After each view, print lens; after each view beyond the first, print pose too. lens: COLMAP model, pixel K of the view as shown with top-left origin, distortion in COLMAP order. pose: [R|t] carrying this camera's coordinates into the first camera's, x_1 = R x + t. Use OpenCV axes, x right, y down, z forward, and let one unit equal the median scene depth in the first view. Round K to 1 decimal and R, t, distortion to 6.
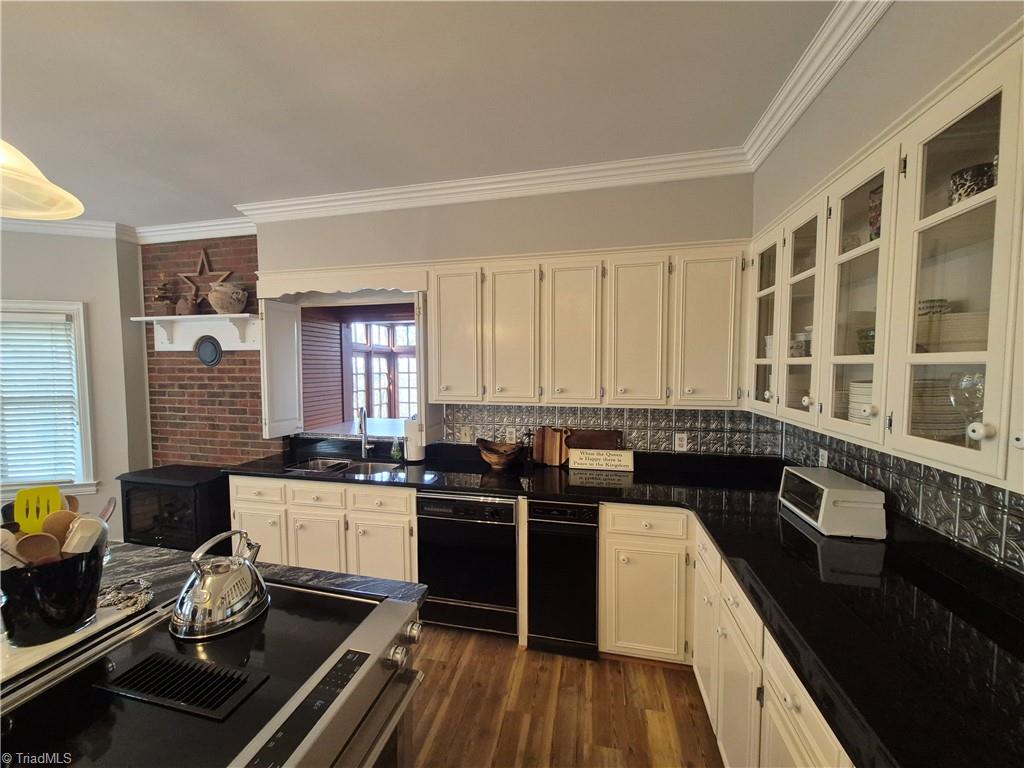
lens RADIAL K [[398.6, 0, 516.1], [0, 398.6, 380.8], [0, 0, 1]] dist [0.001574, -0.000377]
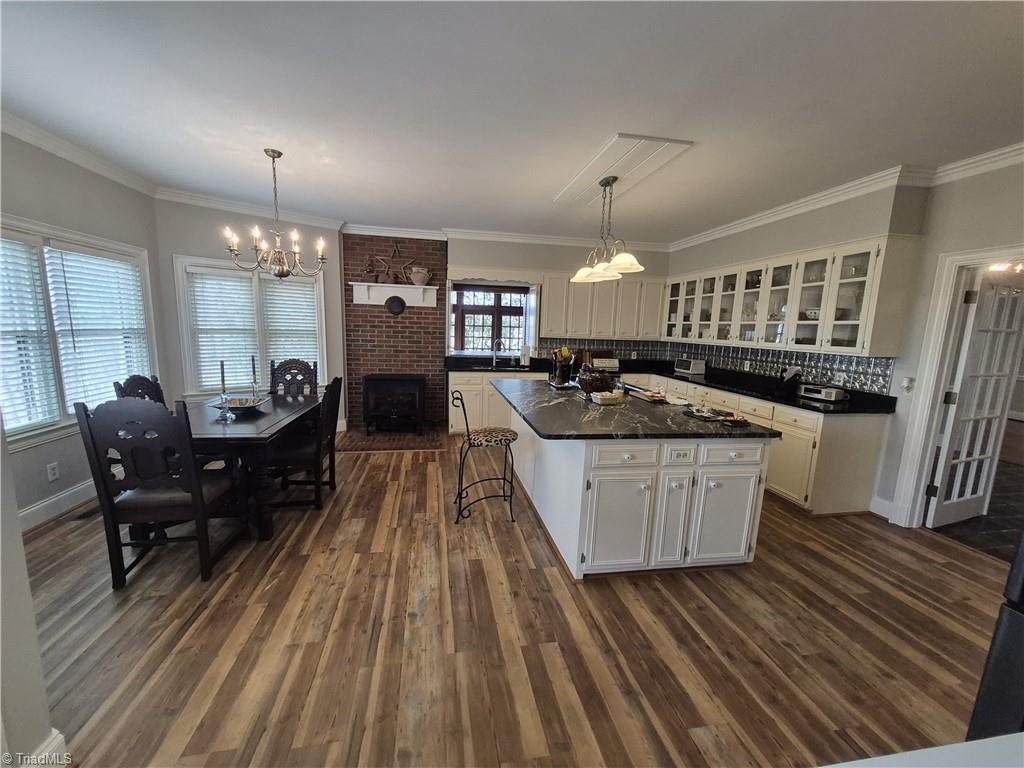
lens RADIAL K [[398.6, 0, 504.8], [0, 398.6, 384.5], [0, 0, 1]] dist [0.001574, -0.000377]
pose [[0.913886, -0.026041, 0.405135, -1.185579], [-0.017129, 0.994578, 0.102568, 0.085856], [-0.405610, -0.100675, 0.908485, -0.840558]]
